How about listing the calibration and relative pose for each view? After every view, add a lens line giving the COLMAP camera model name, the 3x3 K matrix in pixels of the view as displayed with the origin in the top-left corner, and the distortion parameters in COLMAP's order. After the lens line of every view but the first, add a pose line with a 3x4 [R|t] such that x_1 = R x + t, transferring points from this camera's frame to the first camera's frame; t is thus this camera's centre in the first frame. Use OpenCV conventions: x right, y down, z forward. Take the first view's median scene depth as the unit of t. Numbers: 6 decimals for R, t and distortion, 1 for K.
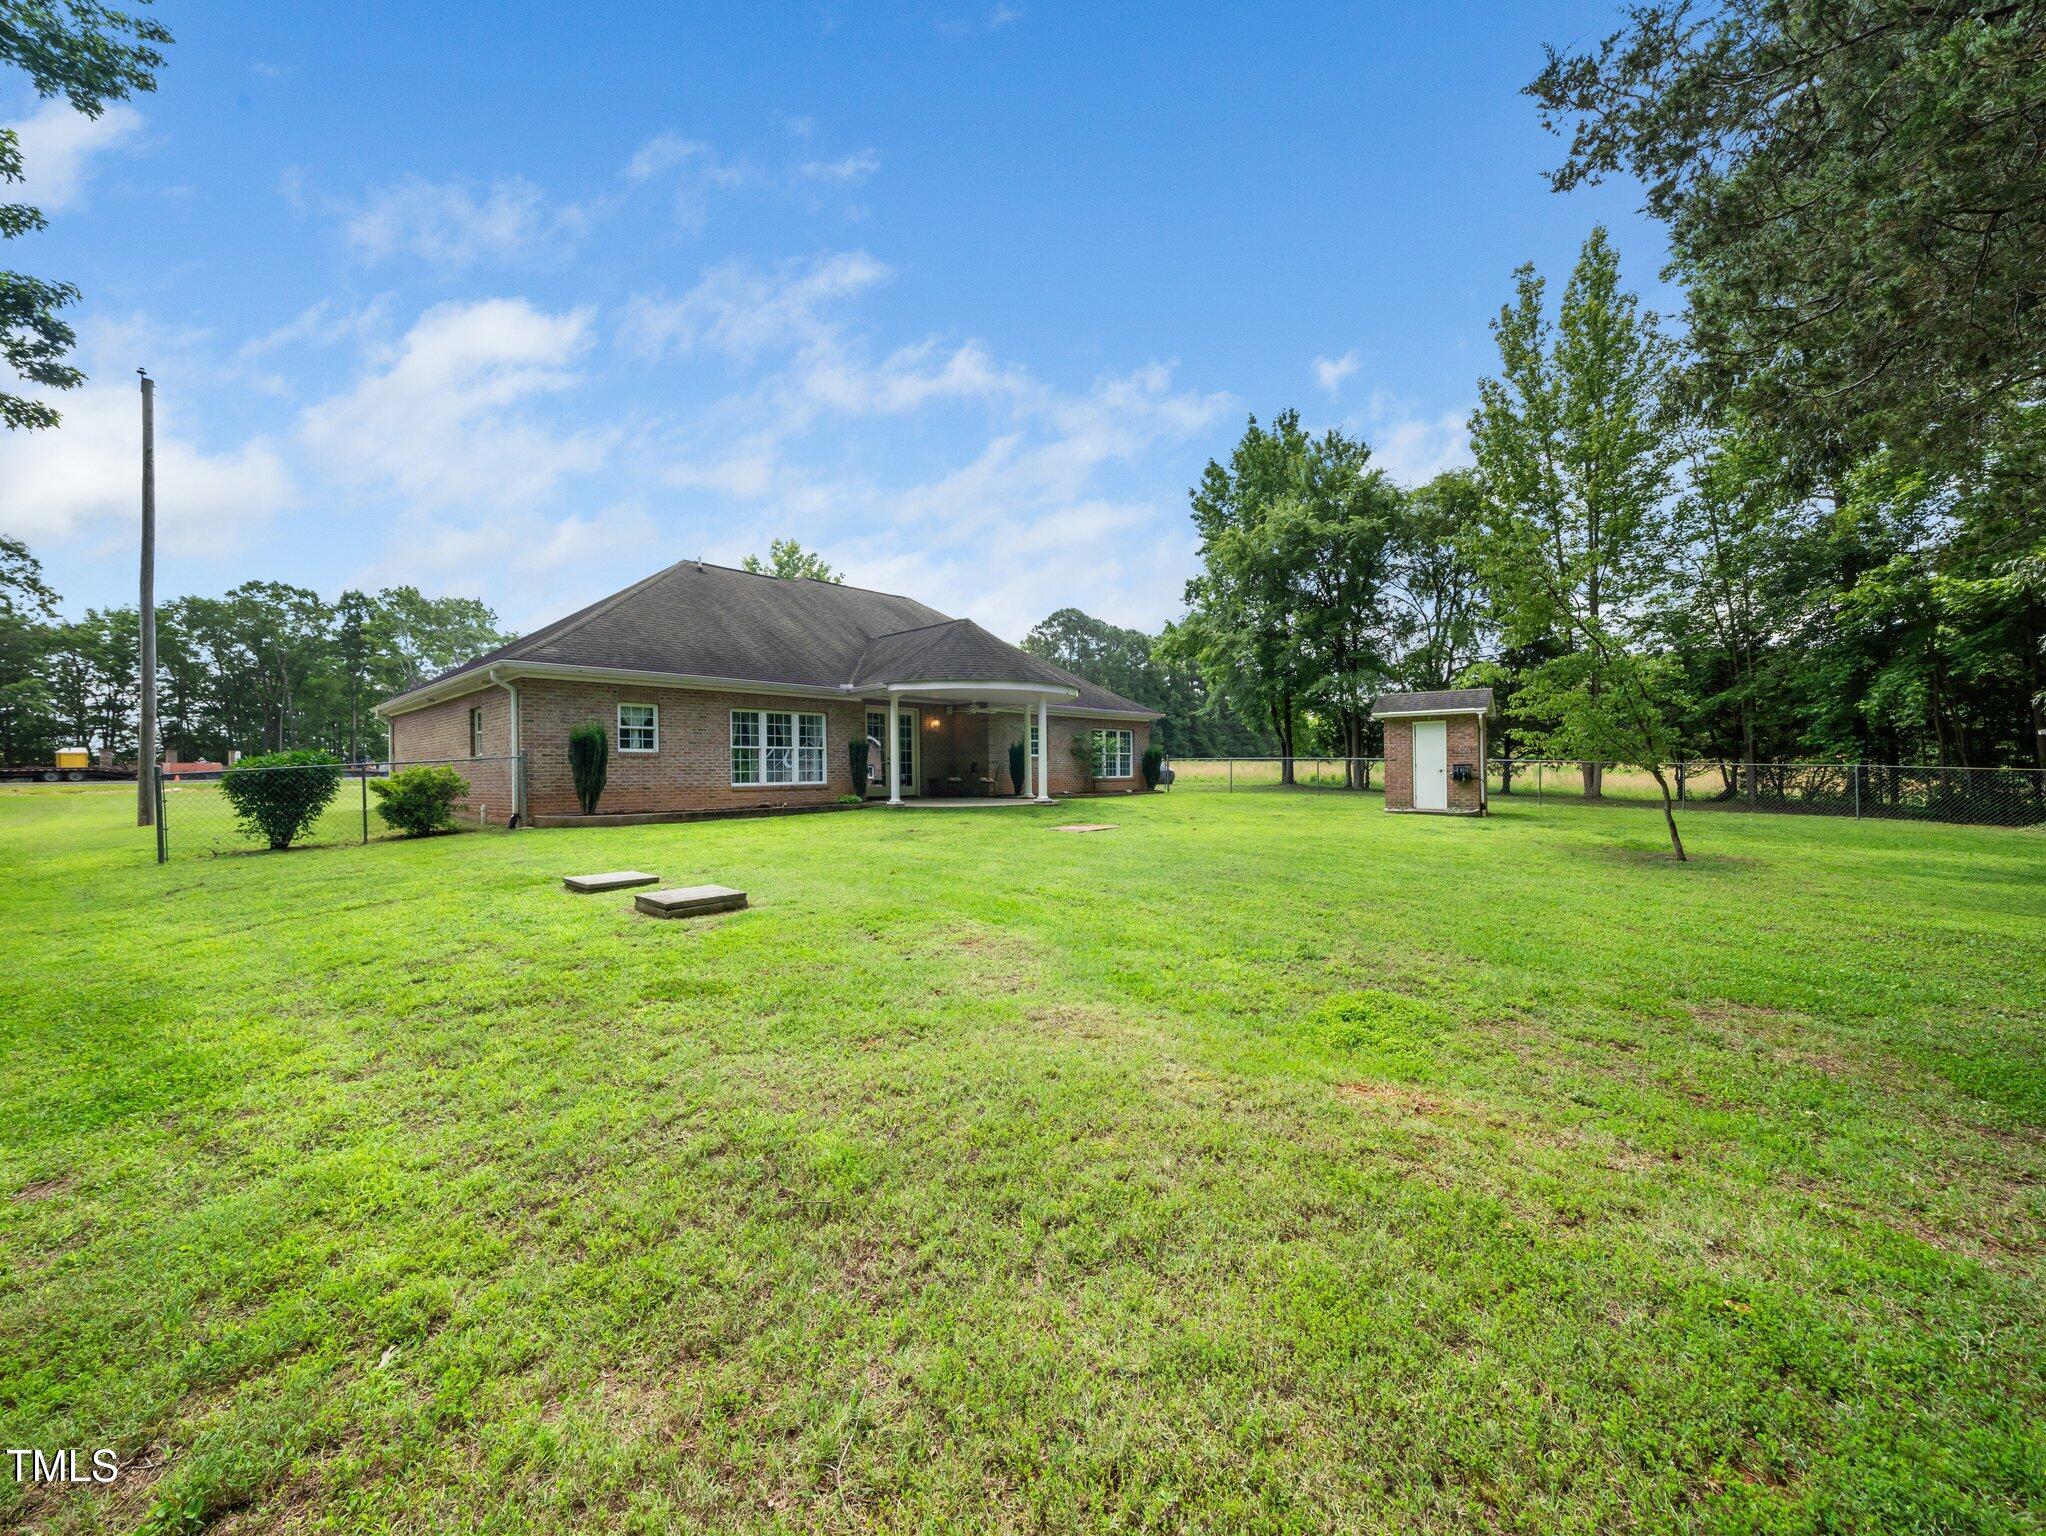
lens RADIAL K [[807.4, 0, 1017.4], [0, 807.4, 773.8], [0, 0, 1]] dist [0.000998, -0.000117]
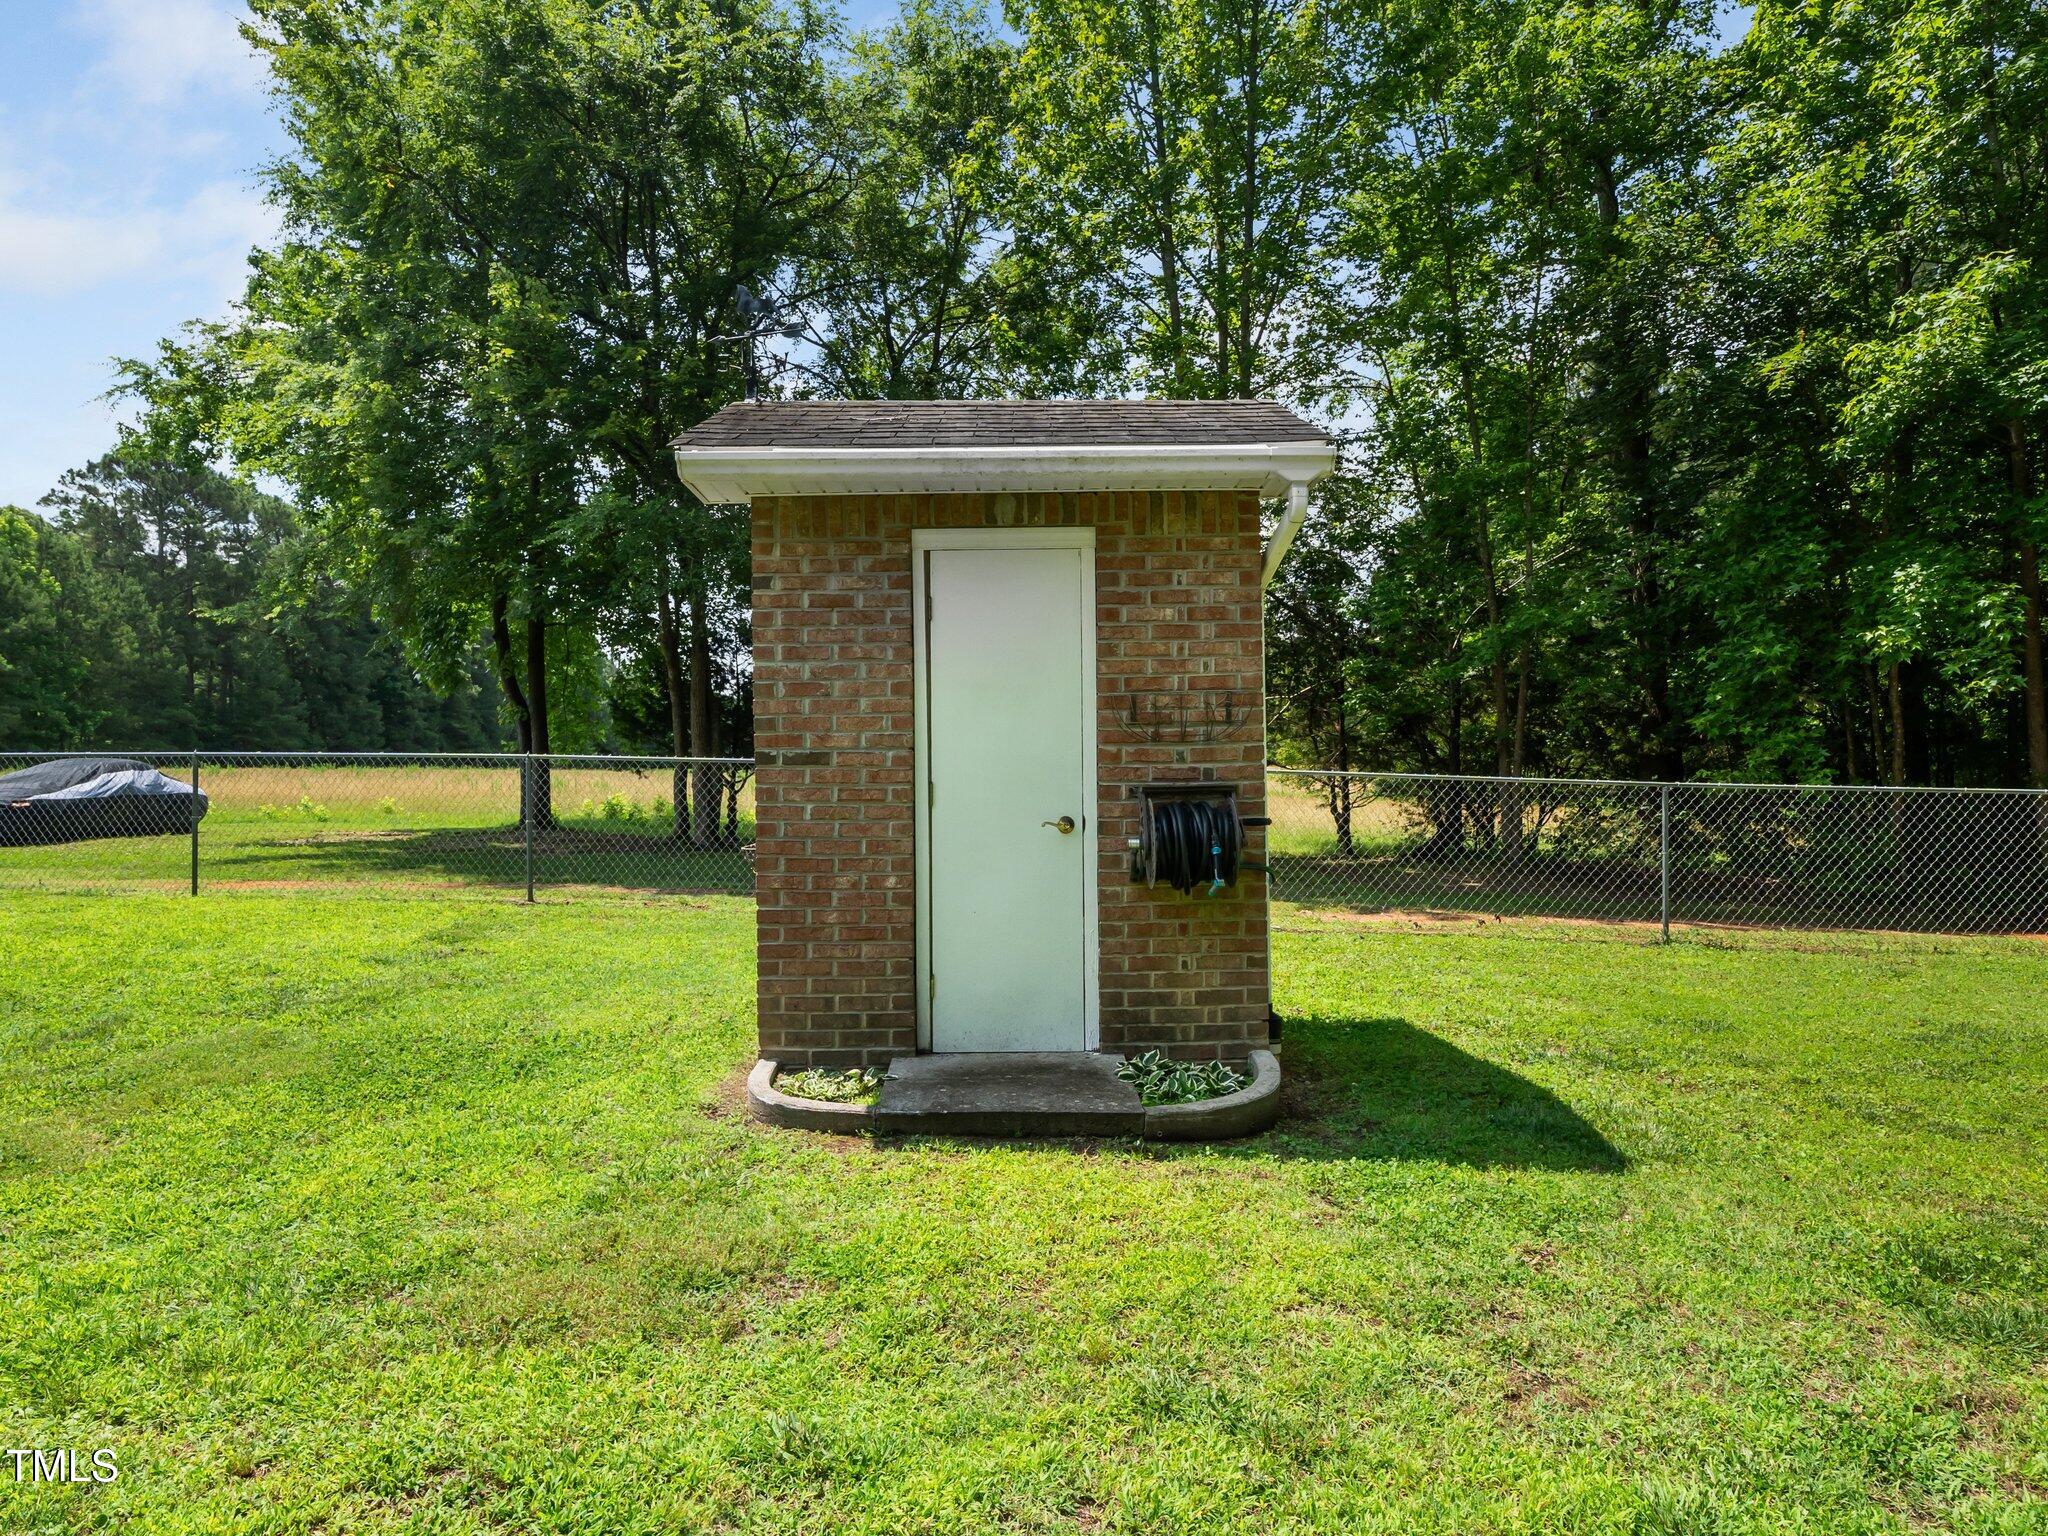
lens RADIAL K [[1101.6, 0, 1023.5], [0, 1101.6, 770.1], [0, 0, 1]] dist [-0.002549, -0.000508]
pose [[0.795105, 0.006861, 0.606433, 0.224451], [0.001189, 0.999916, -0.012872, -0.007306], [-0.606471, 0.010955, 0.795030, 0.489128]]
